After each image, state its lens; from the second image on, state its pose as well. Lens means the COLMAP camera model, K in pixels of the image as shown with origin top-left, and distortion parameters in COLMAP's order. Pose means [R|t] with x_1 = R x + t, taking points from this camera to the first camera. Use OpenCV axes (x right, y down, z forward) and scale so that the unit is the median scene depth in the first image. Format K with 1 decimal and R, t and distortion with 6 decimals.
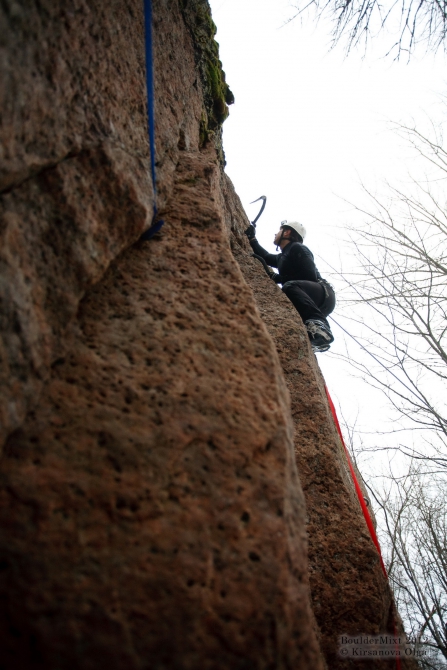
lens RADIAL K [[458.4, 0, 223.5], [0, 458.4, 335.0], [0, 0, 1]] dist [-0.085244, 0.068326]
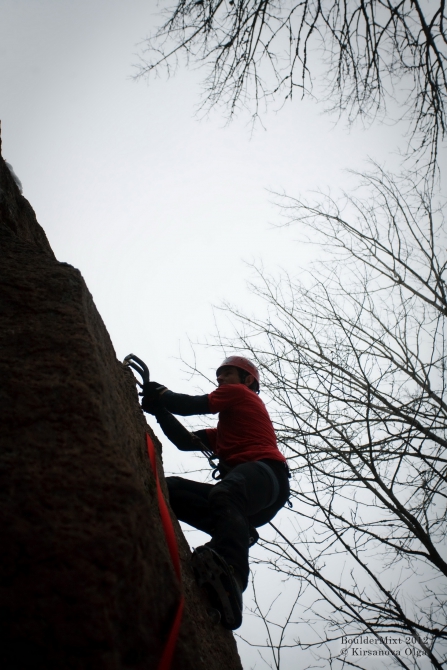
lens RADIAL K [[755.9, 0, 224.6], [0, 755.9, 325.9], [0, 0, 1]] dist [0.020075, 0.074910]
pose [[0.982728, 0.012004, 0.184667, 0.196468], [0.053845, 0.936170, -0.347399, 0.442880], [-0.177050, 0.351342, 0.919354, 0.078405]]
